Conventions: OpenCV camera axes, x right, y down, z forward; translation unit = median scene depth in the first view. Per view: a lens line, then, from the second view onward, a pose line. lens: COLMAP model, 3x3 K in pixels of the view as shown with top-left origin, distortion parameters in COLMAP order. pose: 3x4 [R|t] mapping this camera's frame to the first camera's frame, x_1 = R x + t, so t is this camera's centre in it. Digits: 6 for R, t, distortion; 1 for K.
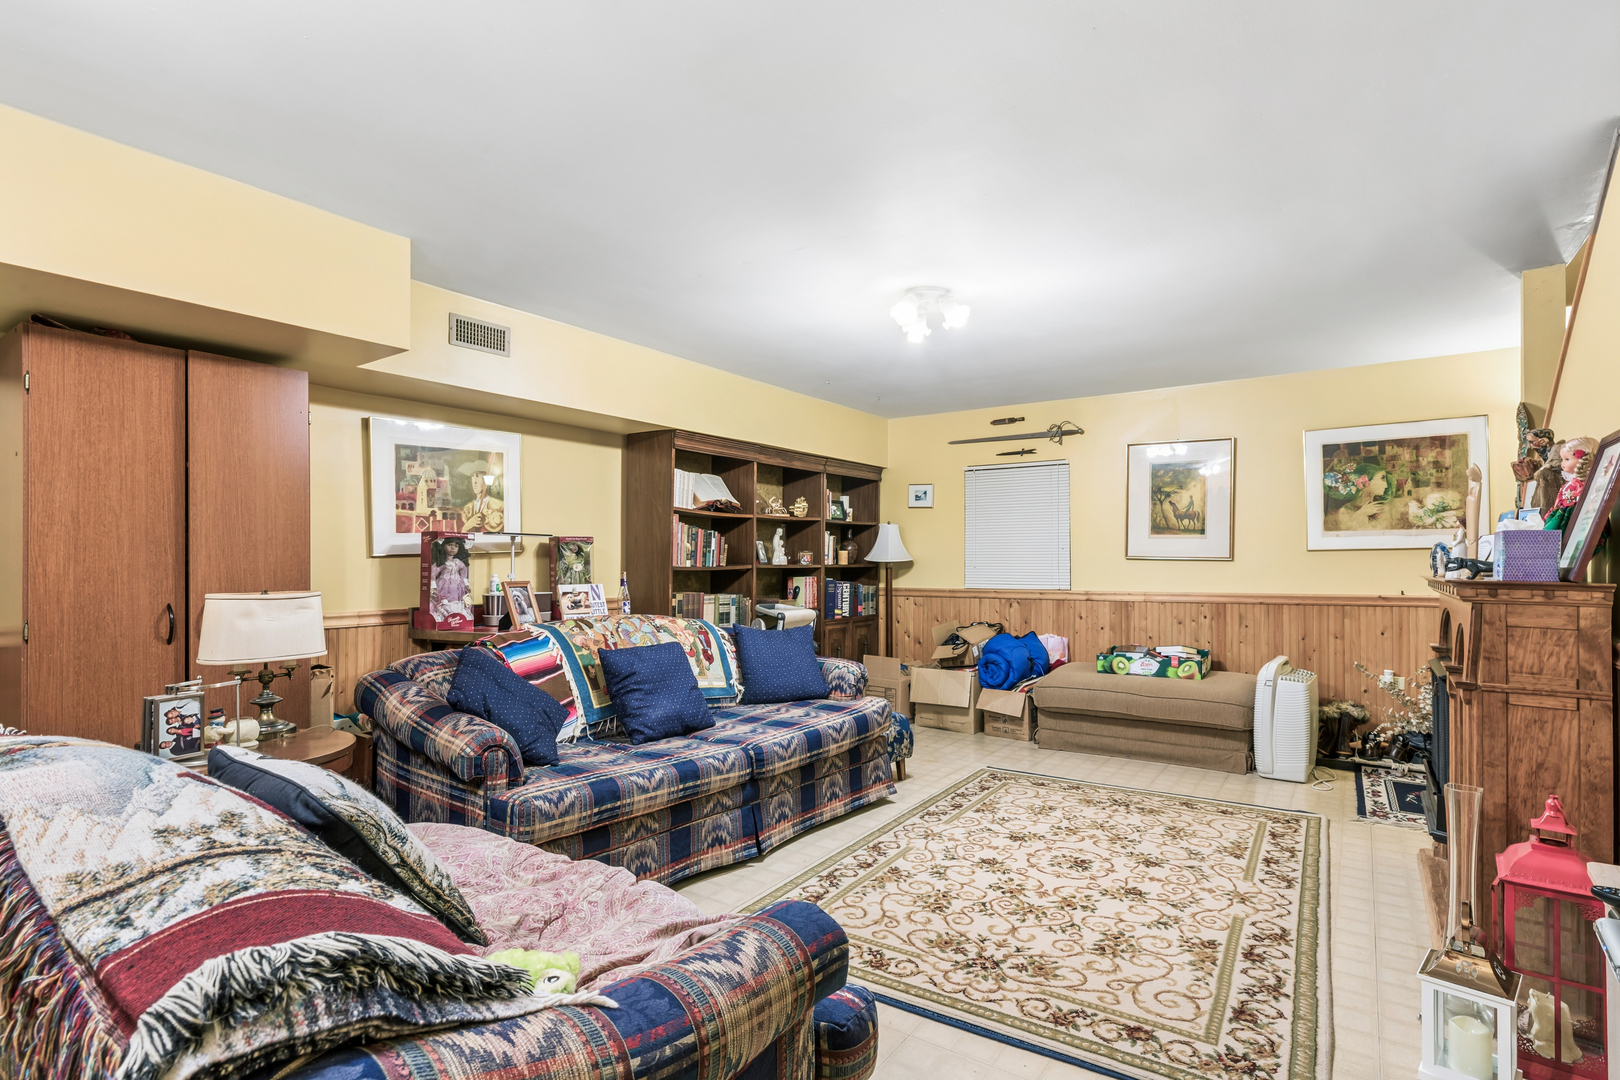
lens RADIAL K [[801.5, 0, 814.8], [0, 801.5, 555.0], [0, 0, 1]] dist [-0.002154, -0.000547]
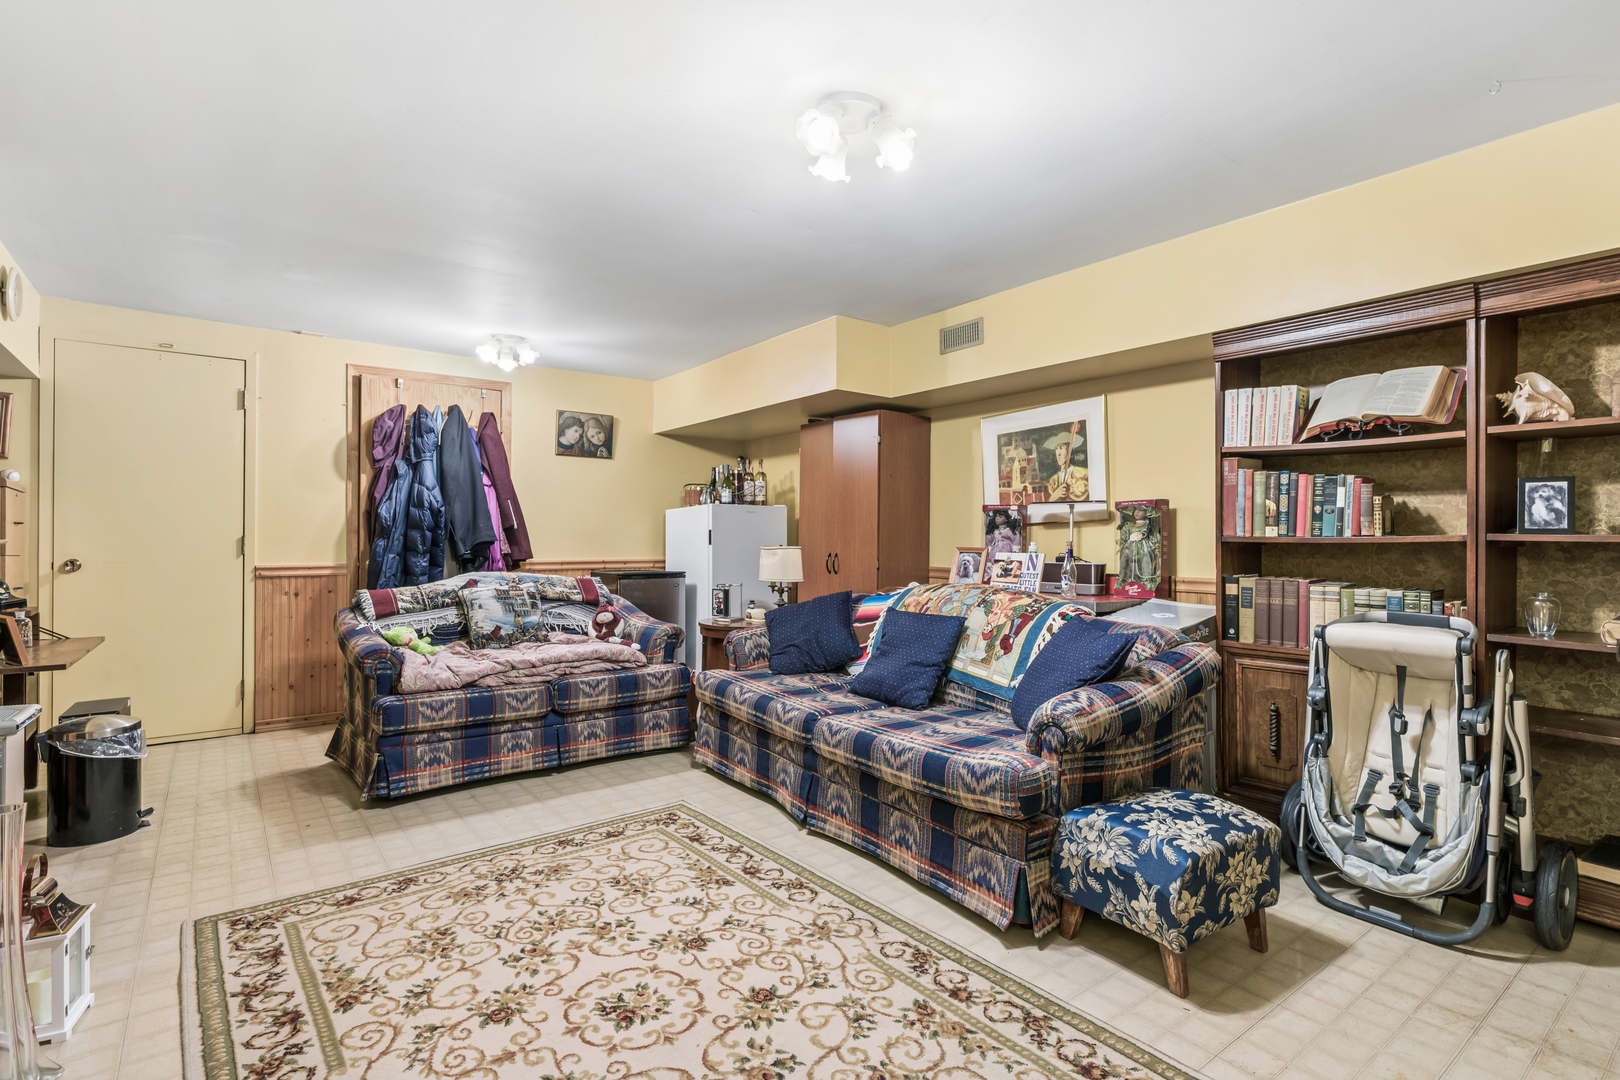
lens RADIAL K [[801.5, 0, 814.3], [0, 801.5, 535.0], [0, 0, 1]] dist [-0.002154, -0.000547]
pose [[-0.319449, -0.003390, -0.947597, 0.865843], [0.002657, 0.999986, -0.004473, 0.023473], [0.947600, -0.003947, -0.319436, 1.335996]]
